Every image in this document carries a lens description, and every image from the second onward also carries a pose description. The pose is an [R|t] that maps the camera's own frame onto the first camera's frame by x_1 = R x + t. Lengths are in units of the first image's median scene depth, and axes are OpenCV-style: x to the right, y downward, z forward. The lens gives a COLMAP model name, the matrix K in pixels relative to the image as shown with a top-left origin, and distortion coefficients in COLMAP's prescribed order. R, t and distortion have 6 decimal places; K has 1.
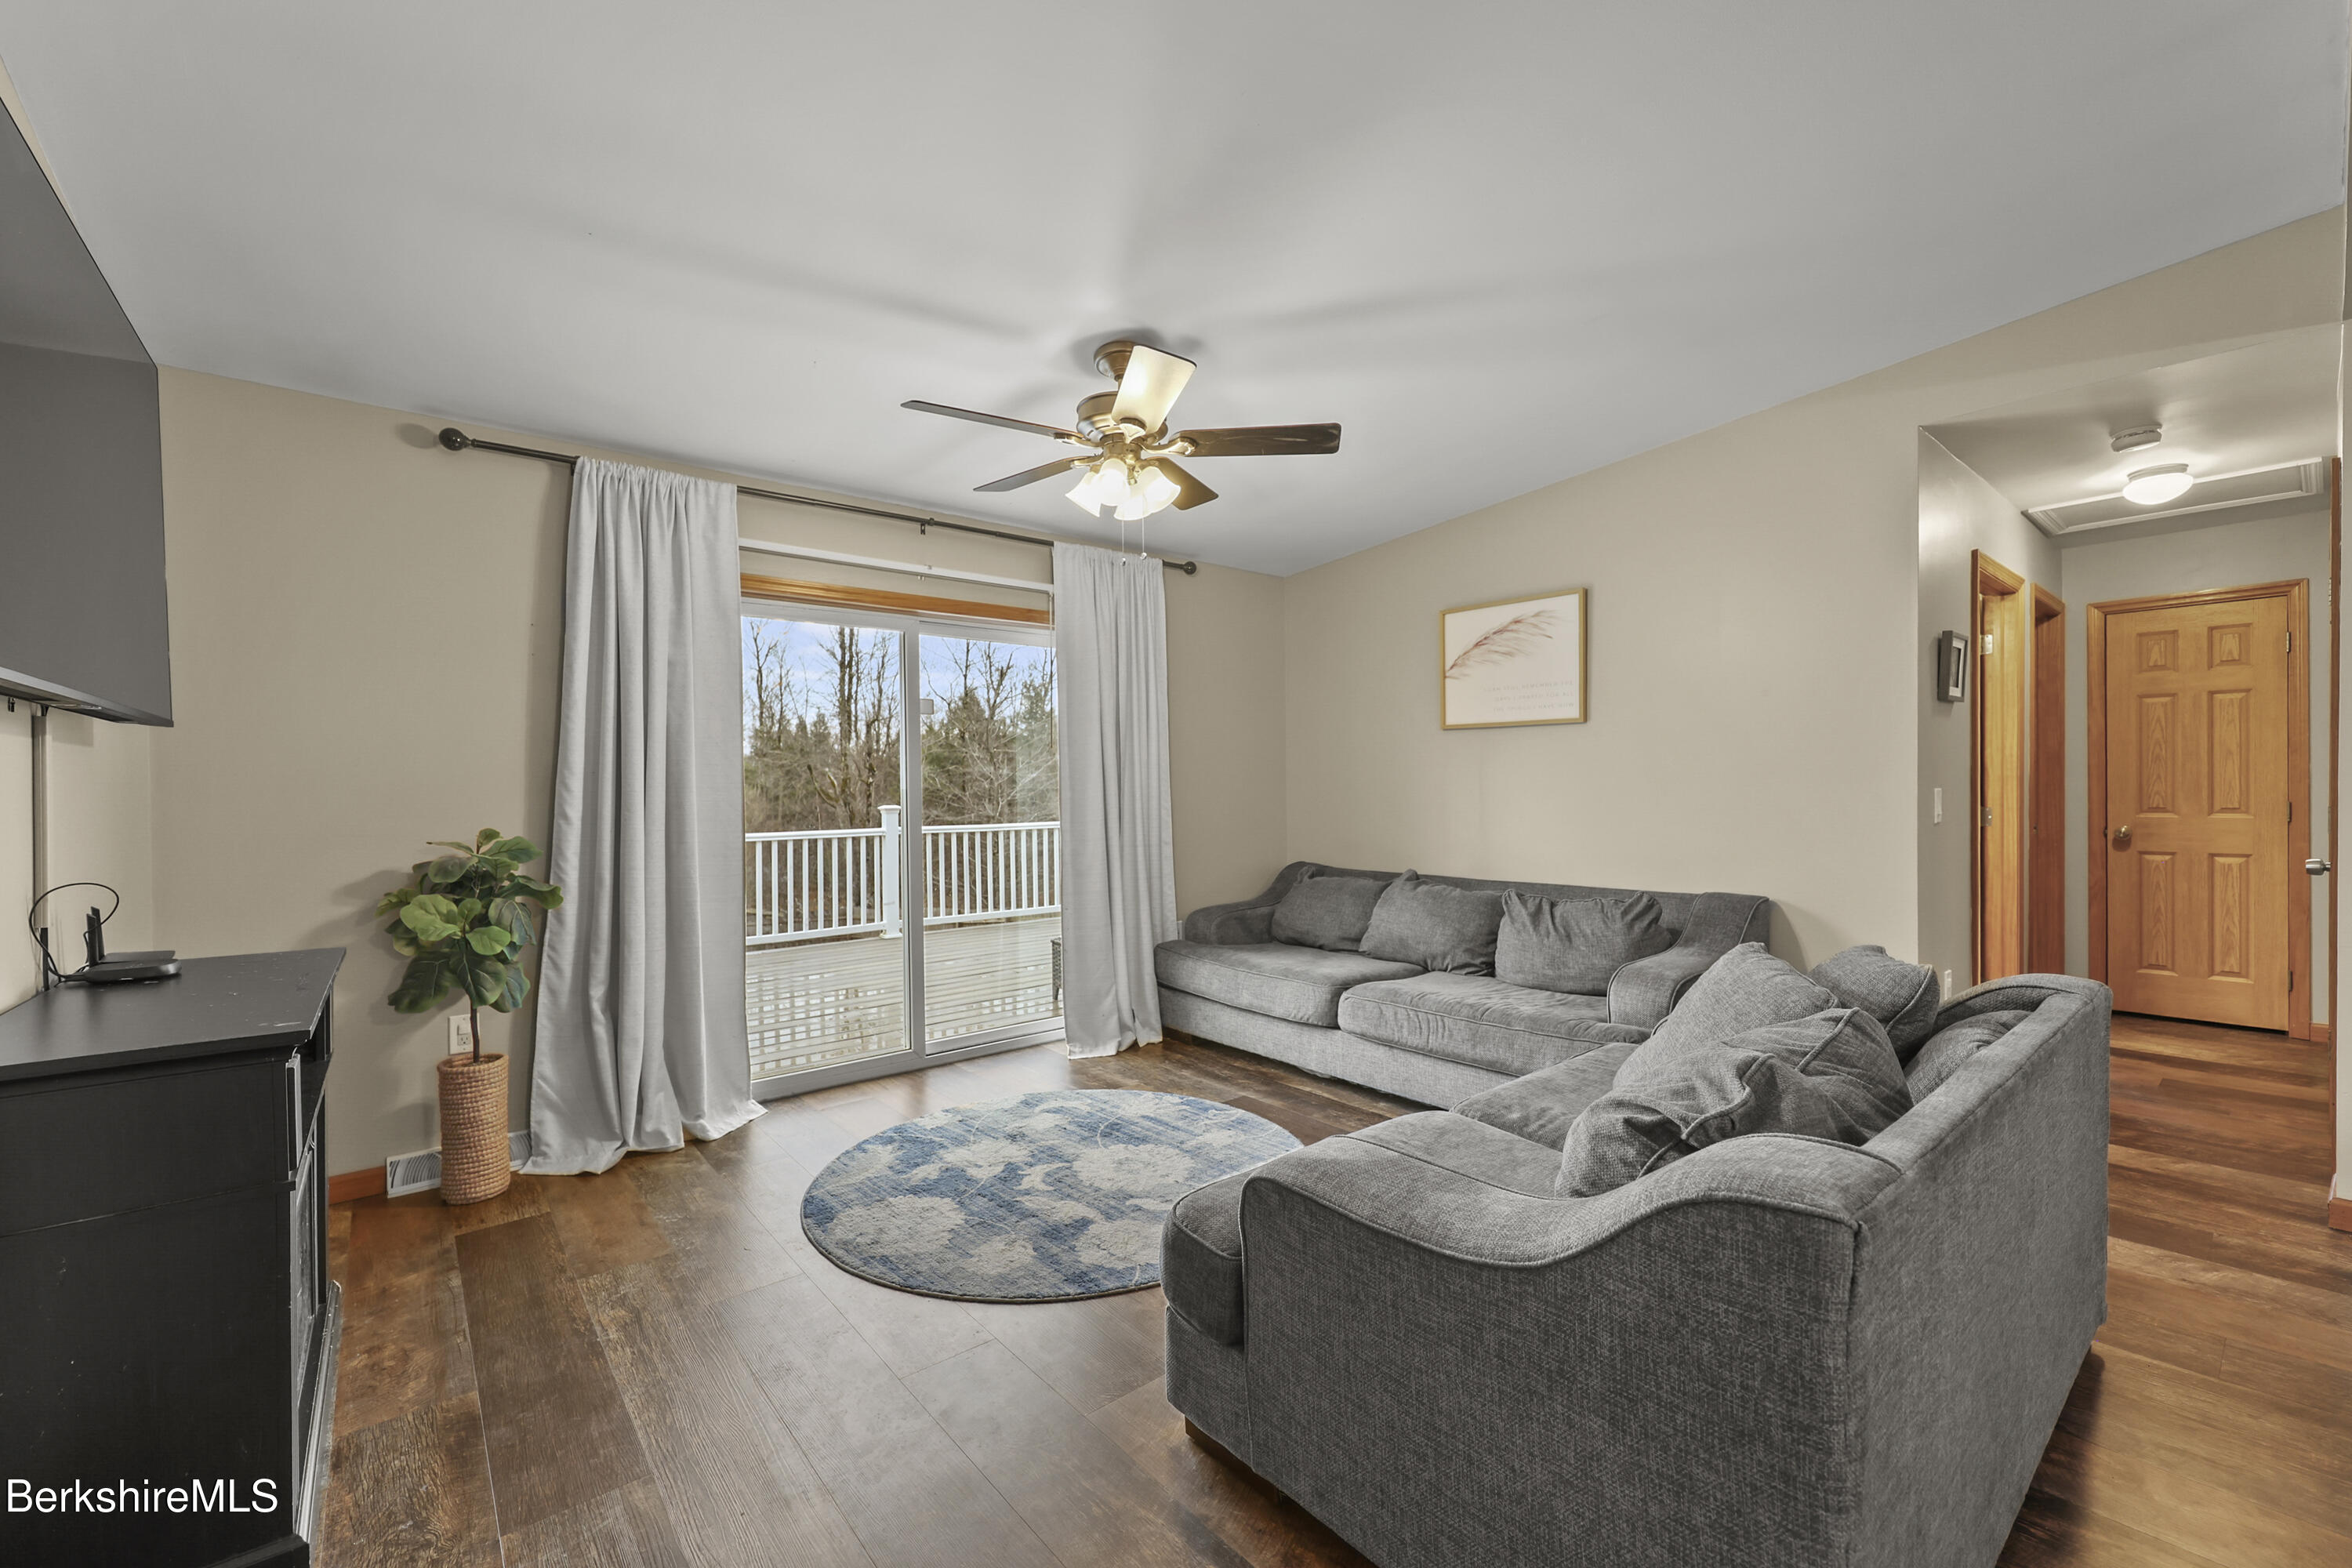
lens RADIAL K [[950.7, 0, 1181.8], [0, 950.7, 788.6], [0, 0, 1]] dist [-0.000552, -0.000100]
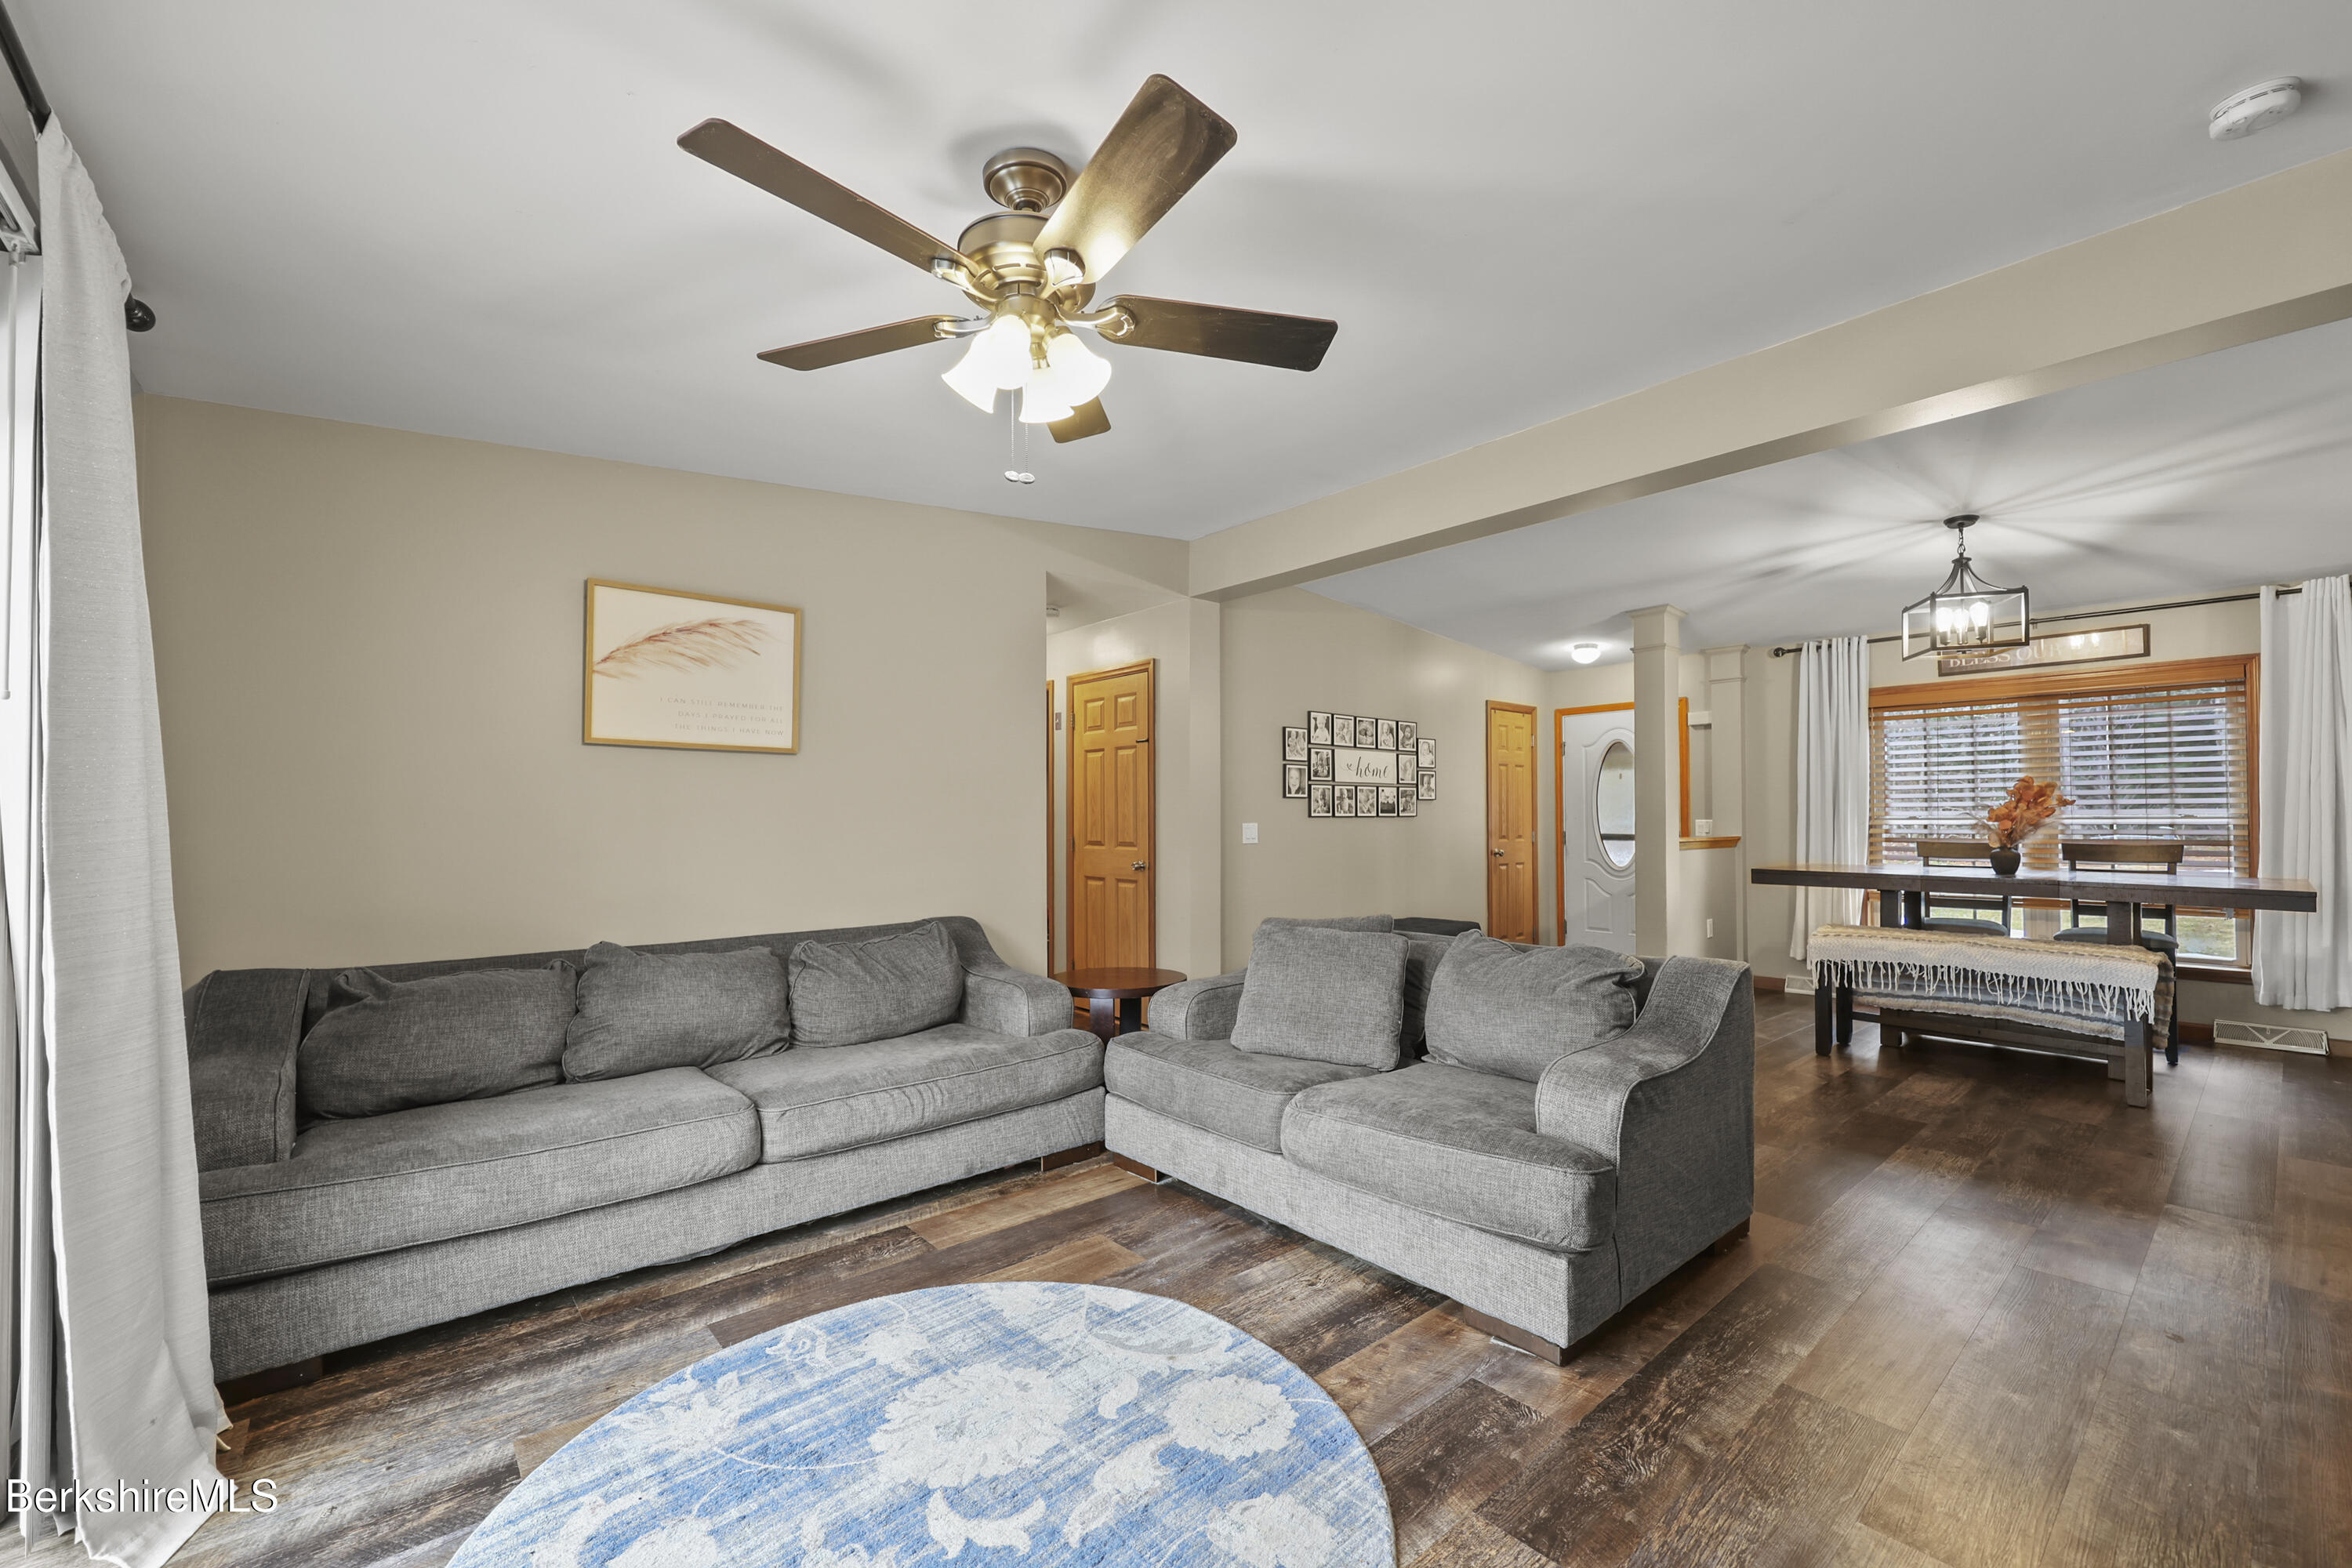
lens RADIAL K [[960.3, 0, 1186.5], [0, 960.3, 801.3], [0, 0, 1]] dist [0.000131, -0.000318]
pose [[-0.015154, 0.027899, 0.999496, -0.580350], [0.006000, 0.999595, -0.027811, 0.004994], [-0.999867, 0.005576, -0.015315, 0.717792]]
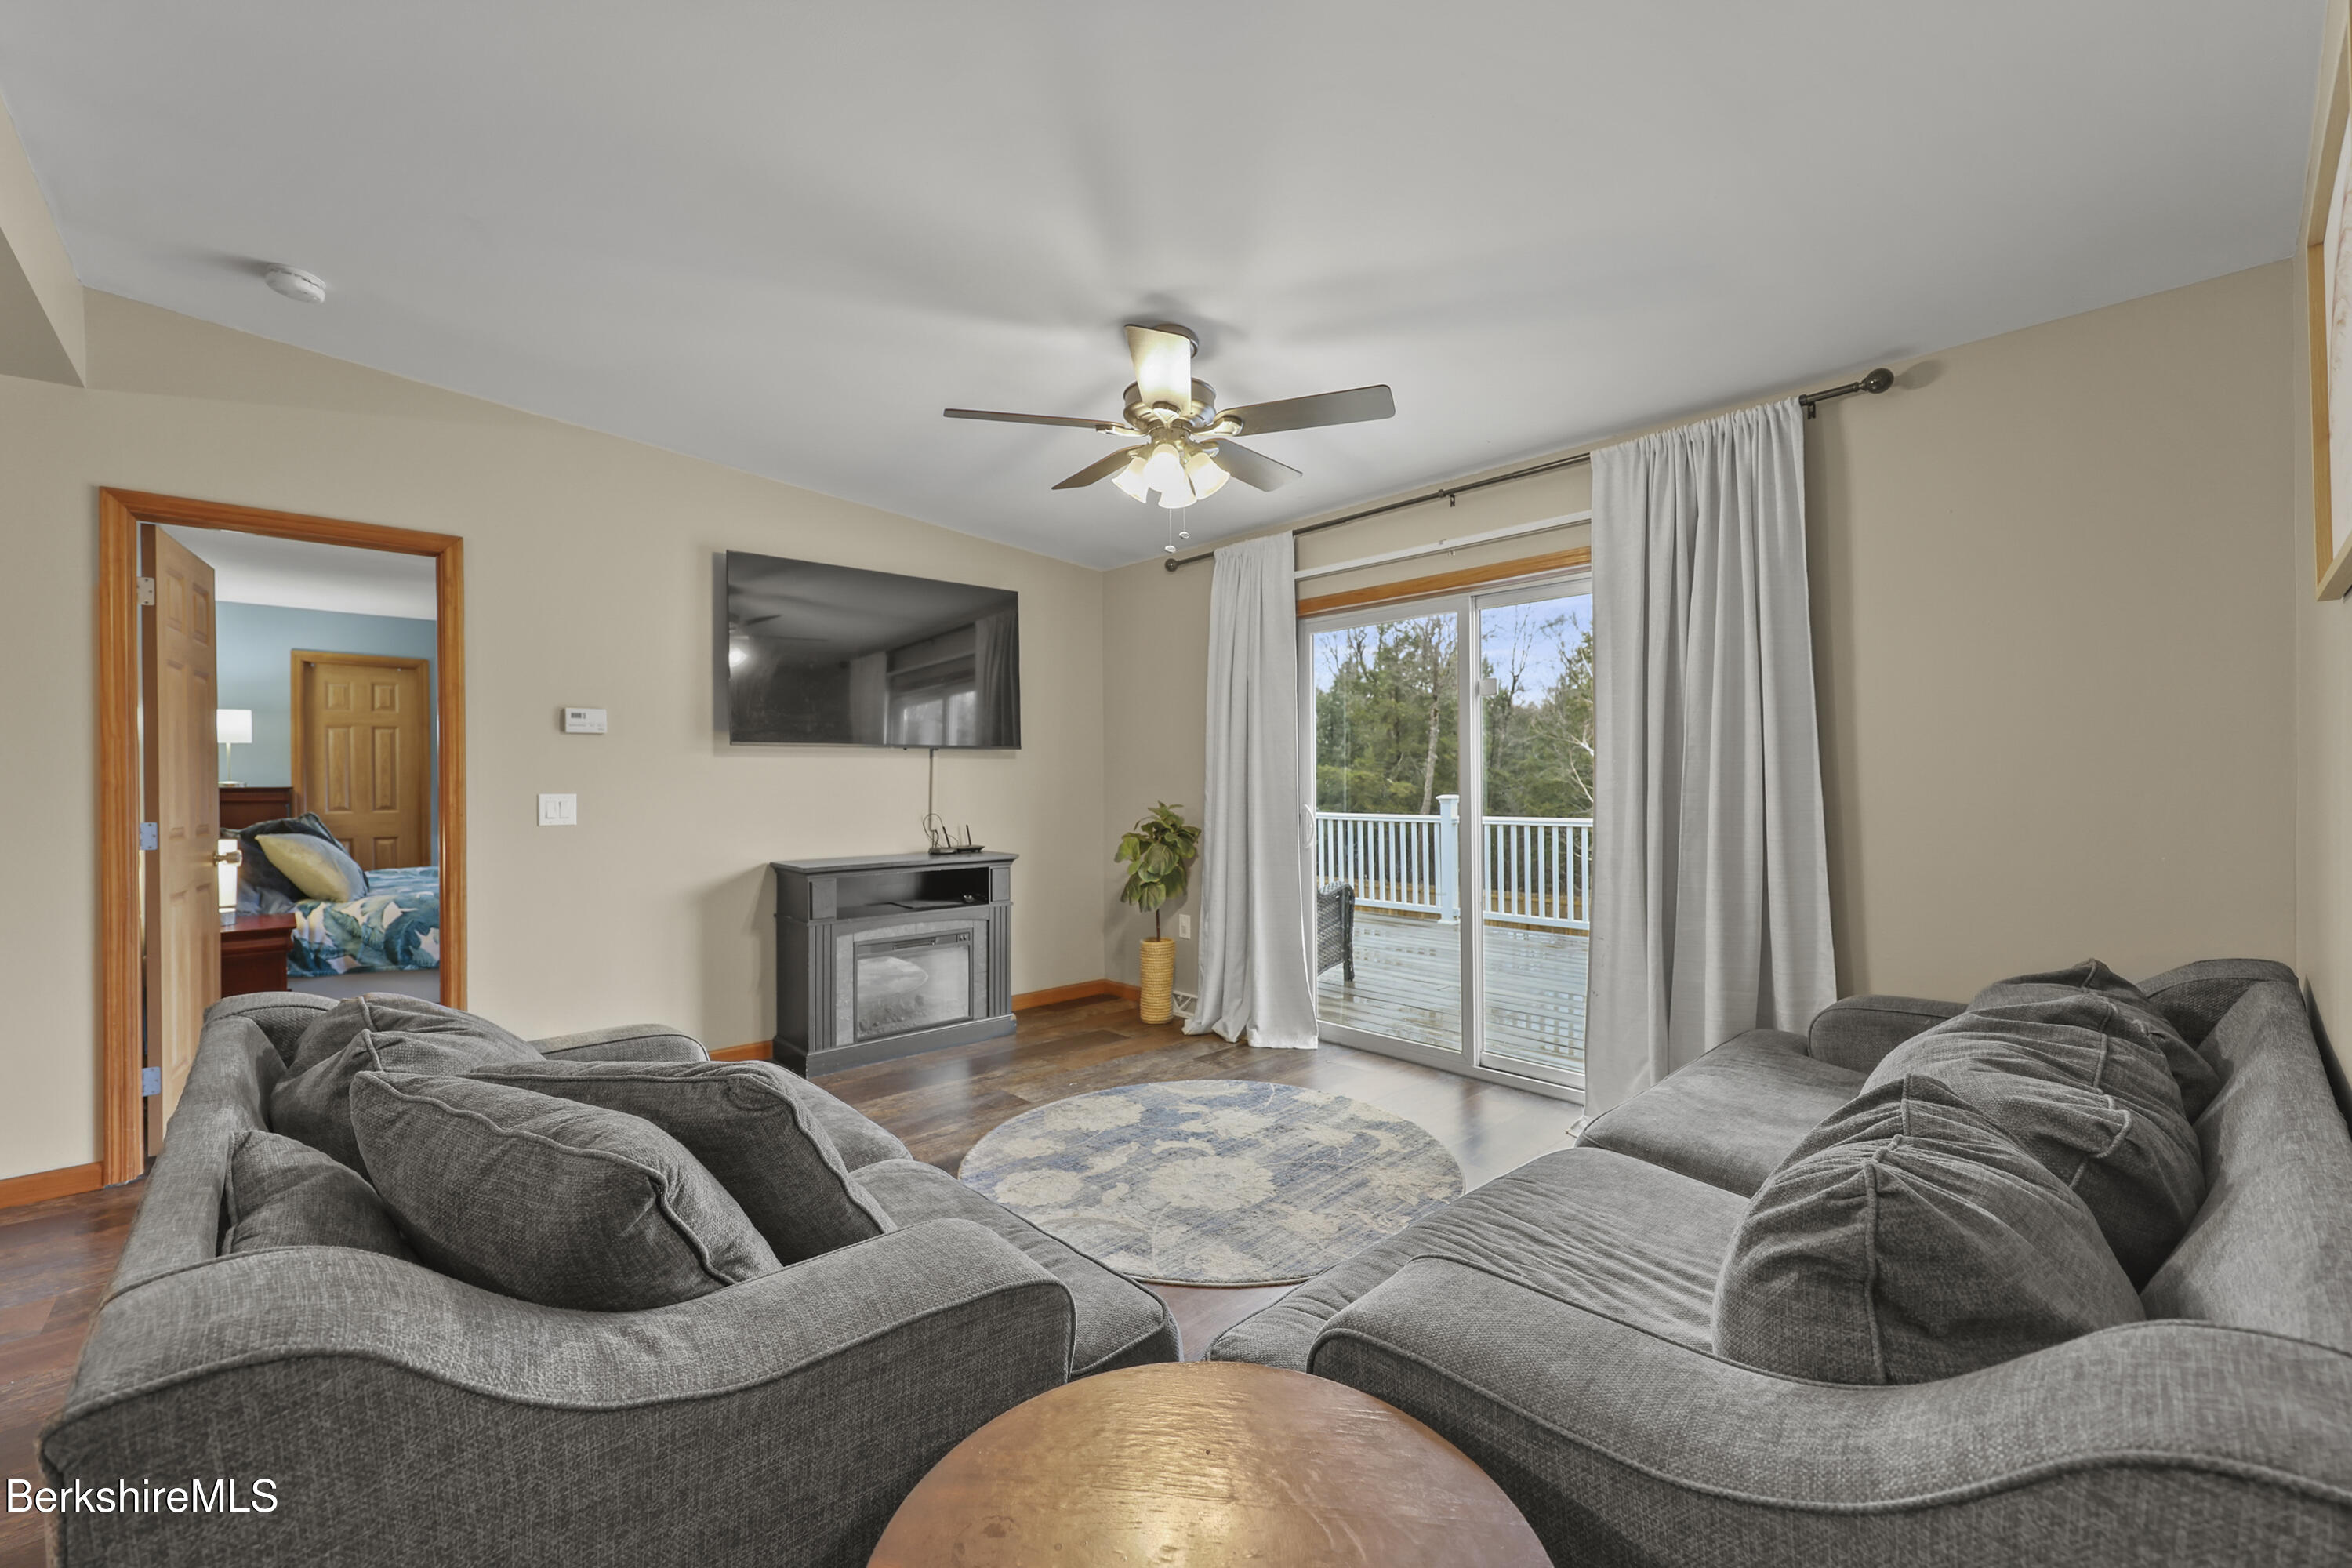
lens RADIAL K [[958.4, 0, 1178.7], [0, 958.4, 761.6], [0, 0, 1]] dist [0.000469, -0.000045]
pose [[0.053834, -0.002952, -0.998546, 0.743734], [0.006371, 0.999976, -0.002613, -0.015091], [0.998530, -0.006221, 0.053852, 0.760978]]
